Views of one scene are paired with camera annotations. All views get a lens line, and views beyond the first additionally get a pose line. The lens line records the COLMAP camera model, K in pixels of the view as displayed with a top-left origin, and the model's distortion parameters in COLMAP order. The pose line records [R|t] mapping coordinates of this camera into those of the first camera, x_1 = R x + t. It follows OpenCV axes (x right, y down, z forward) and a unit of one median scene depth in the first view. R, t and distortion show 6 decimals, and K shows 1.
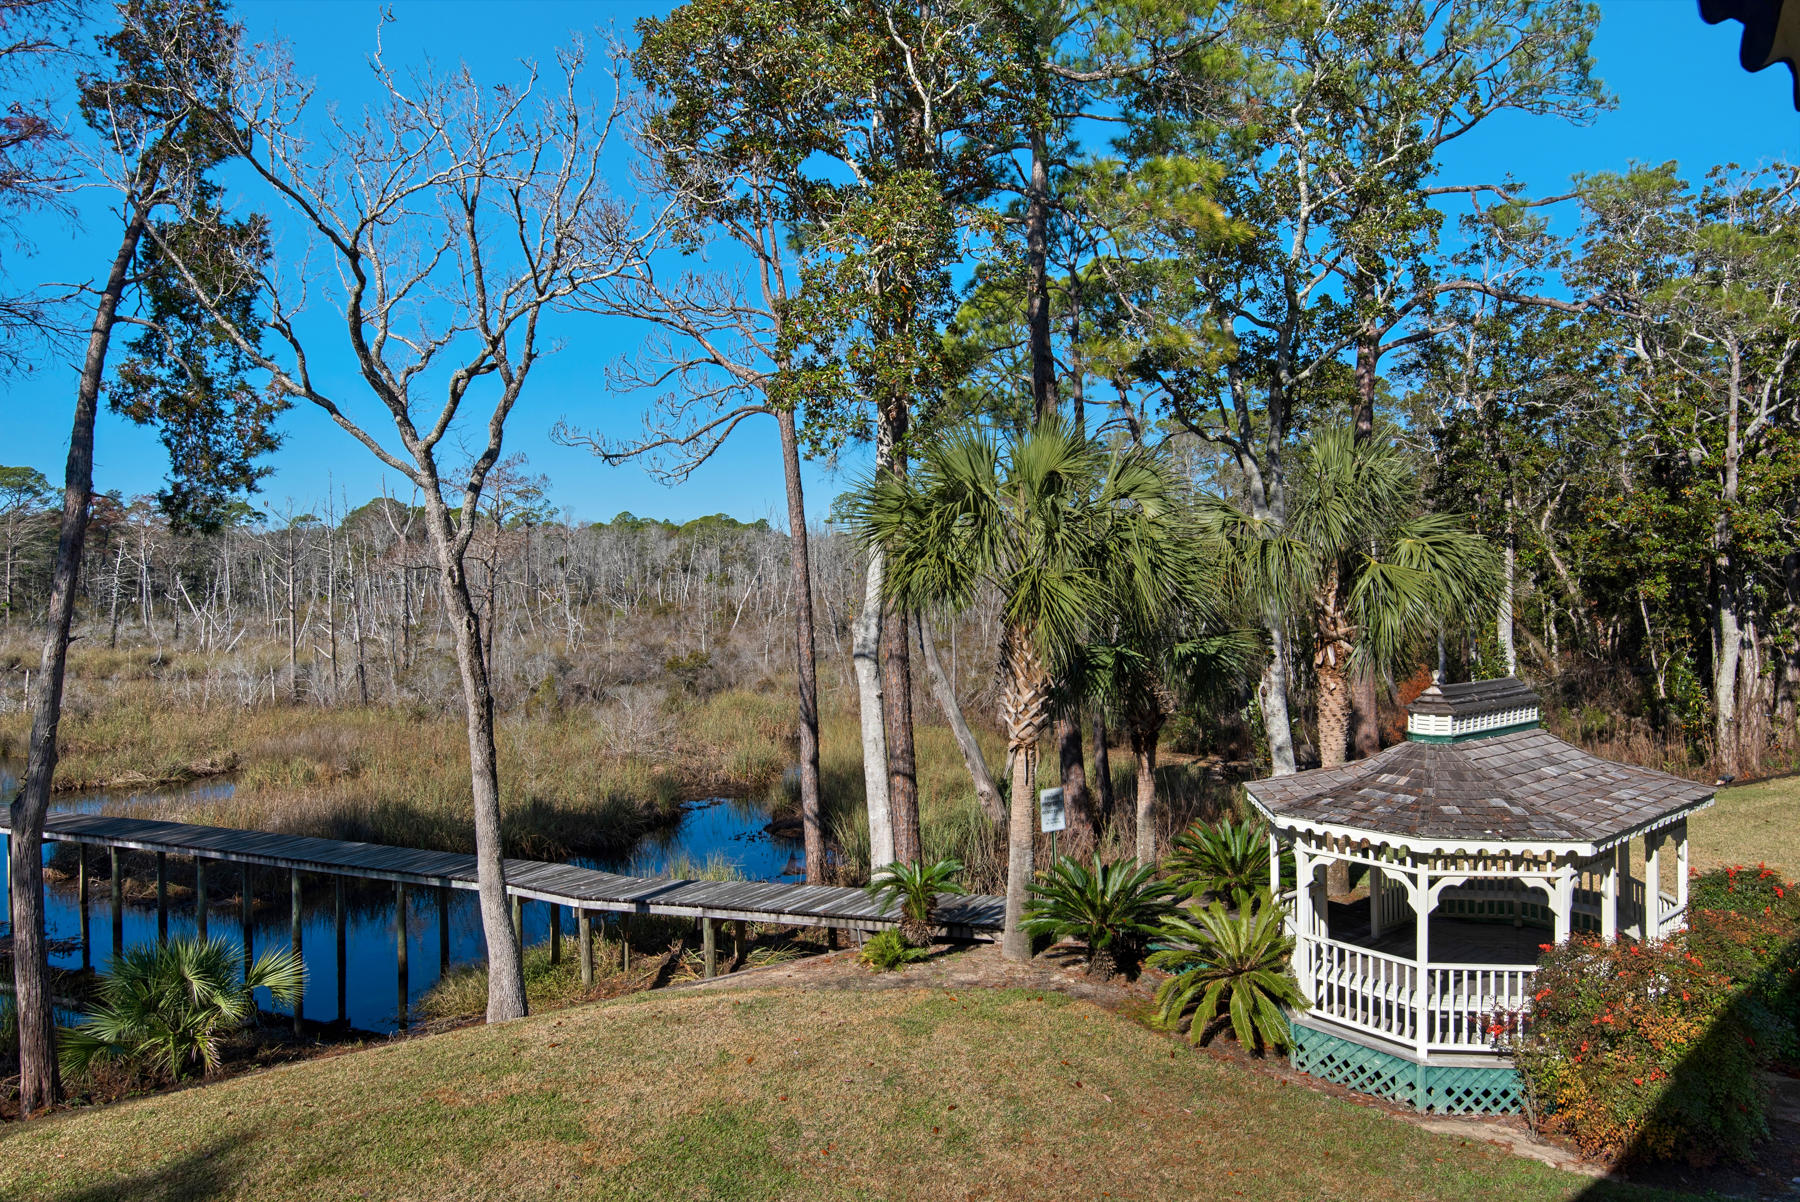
lens RADIAL K [[1148.8, 0, 900.3], [0, 1148.8, 597.9], [0, 0, 1]] dist [0.045440, -0.035151]
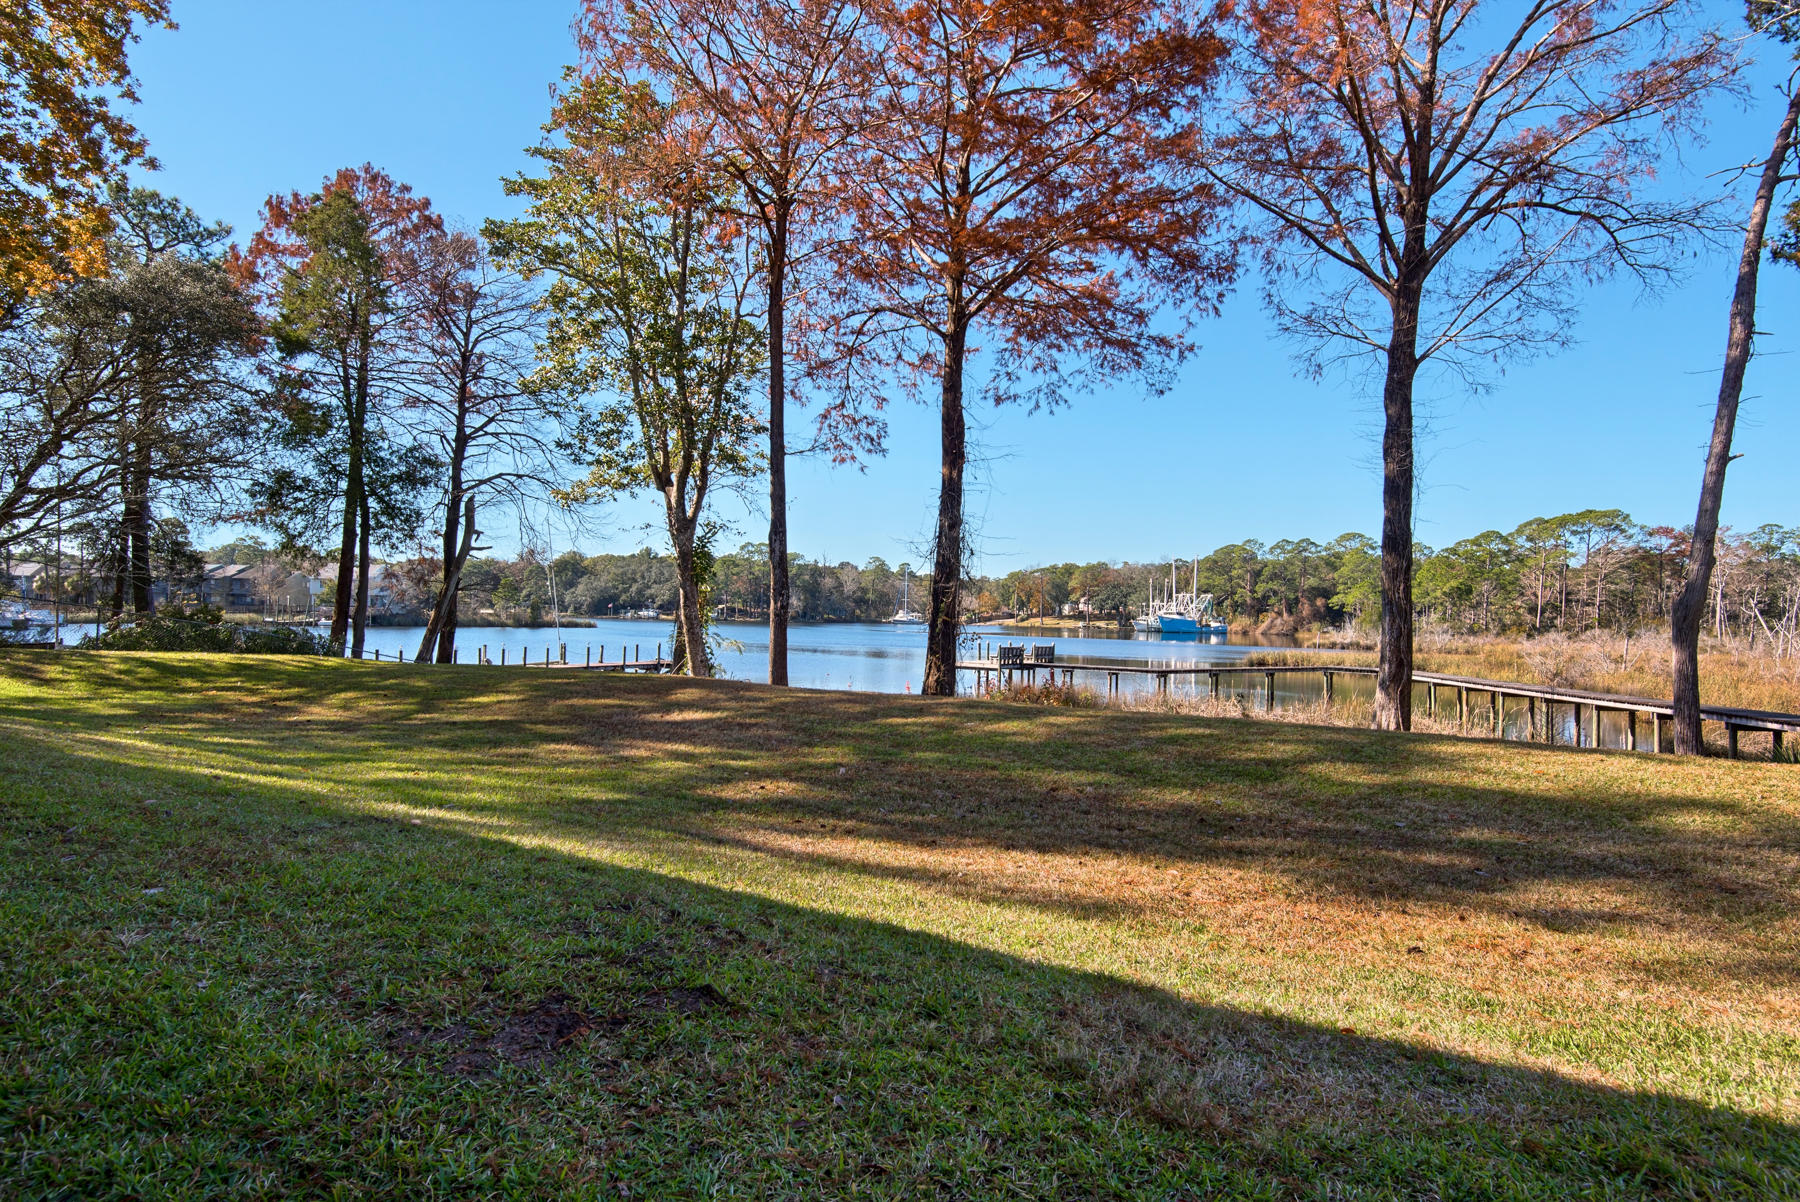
lens RADIAL K [[970.7, 0, 911.6], [0, 970.7, 601.5], [0, 0, 1]] dist [0.036658, -0.026863]
pose [[0.308349, 0.008440, -0.951236, -0.044883], [-0.043216, 0.999053, -0.005144, 0.208581], [0.950291, 0.042694, 0.308421, -0.047769]]
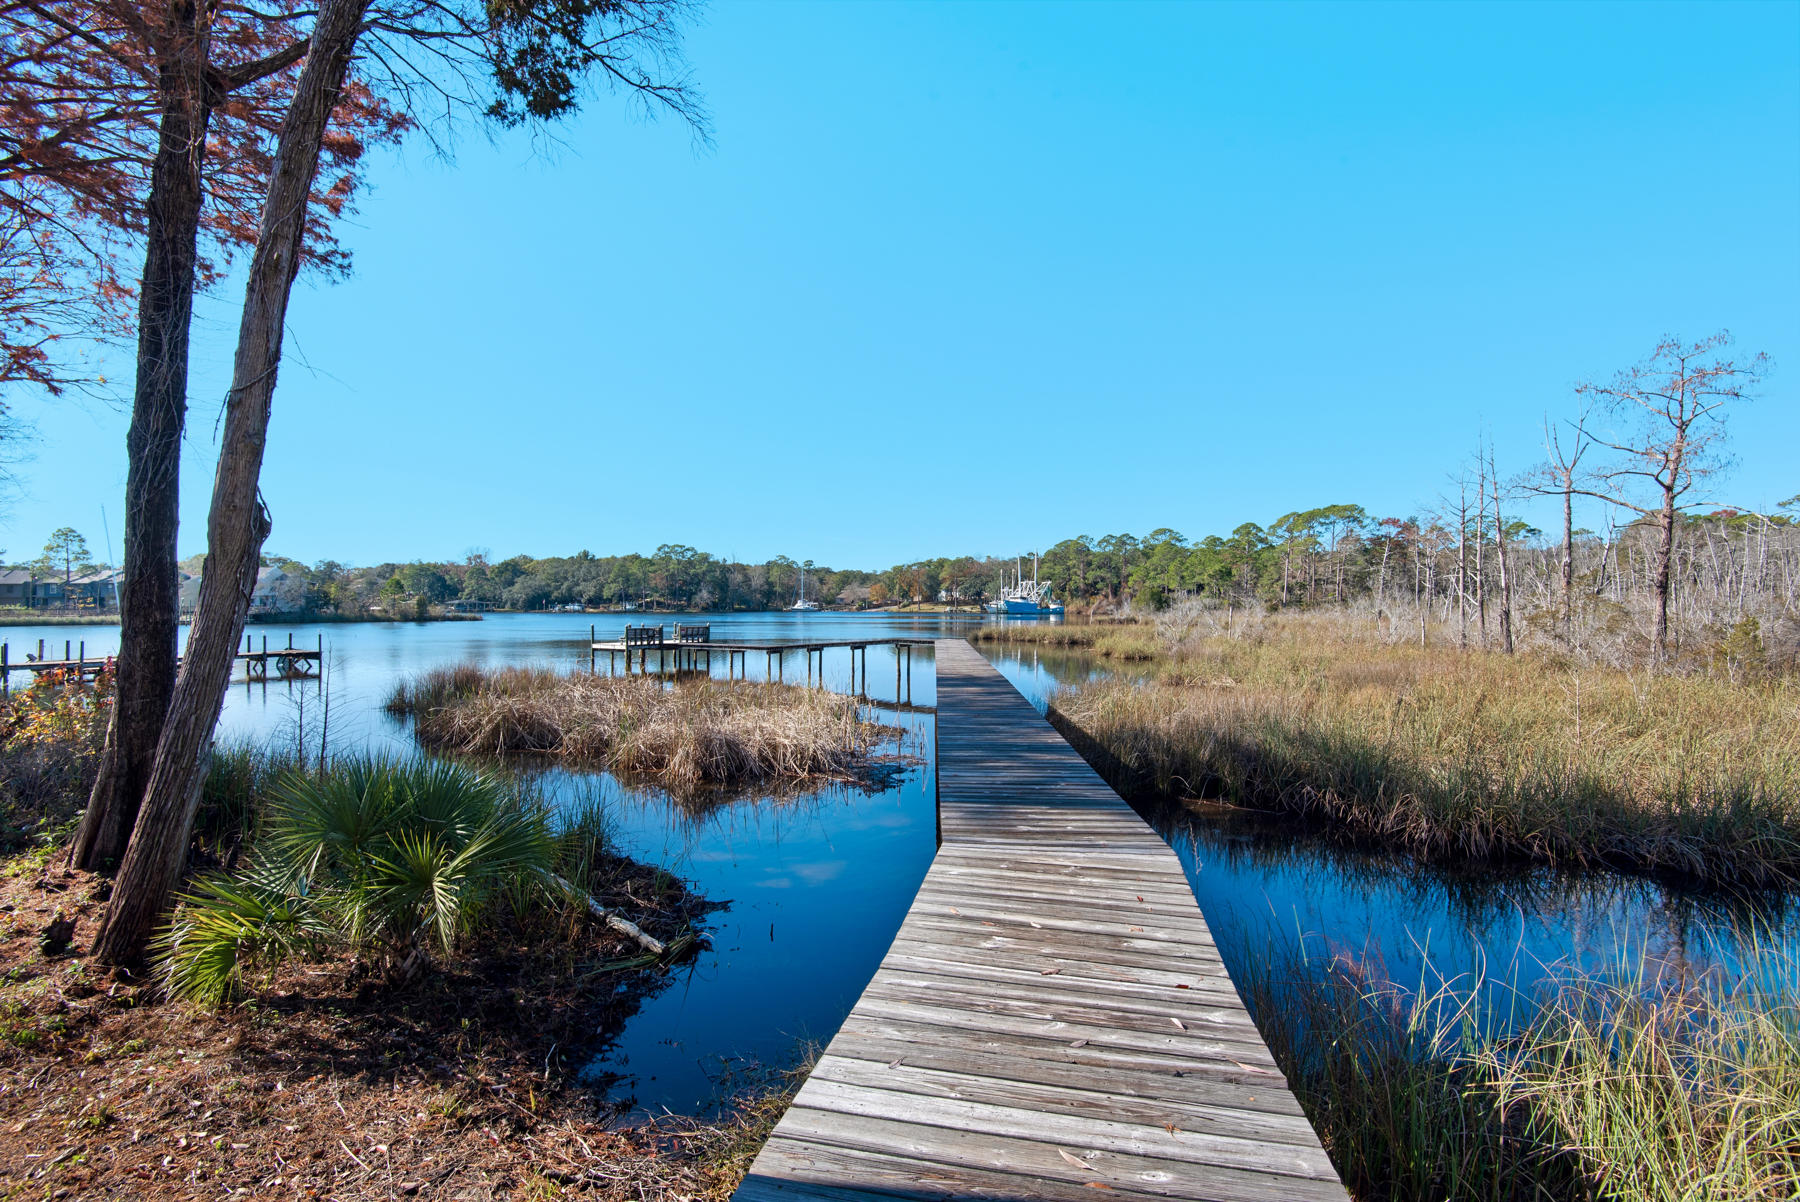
lens RADIAL K [[804.3, 0, 907.4], [0, 804.3, 597.8], [0, 0, 1]] dist [0.031276, -0.022331]
pose [[0.374133, 0.007131, -0.927348, -0.127398], [-0.022904, 0.999736, -0.001553, 0.208205], [0.927092, 0.021821, 0.374198, 1.044088]]
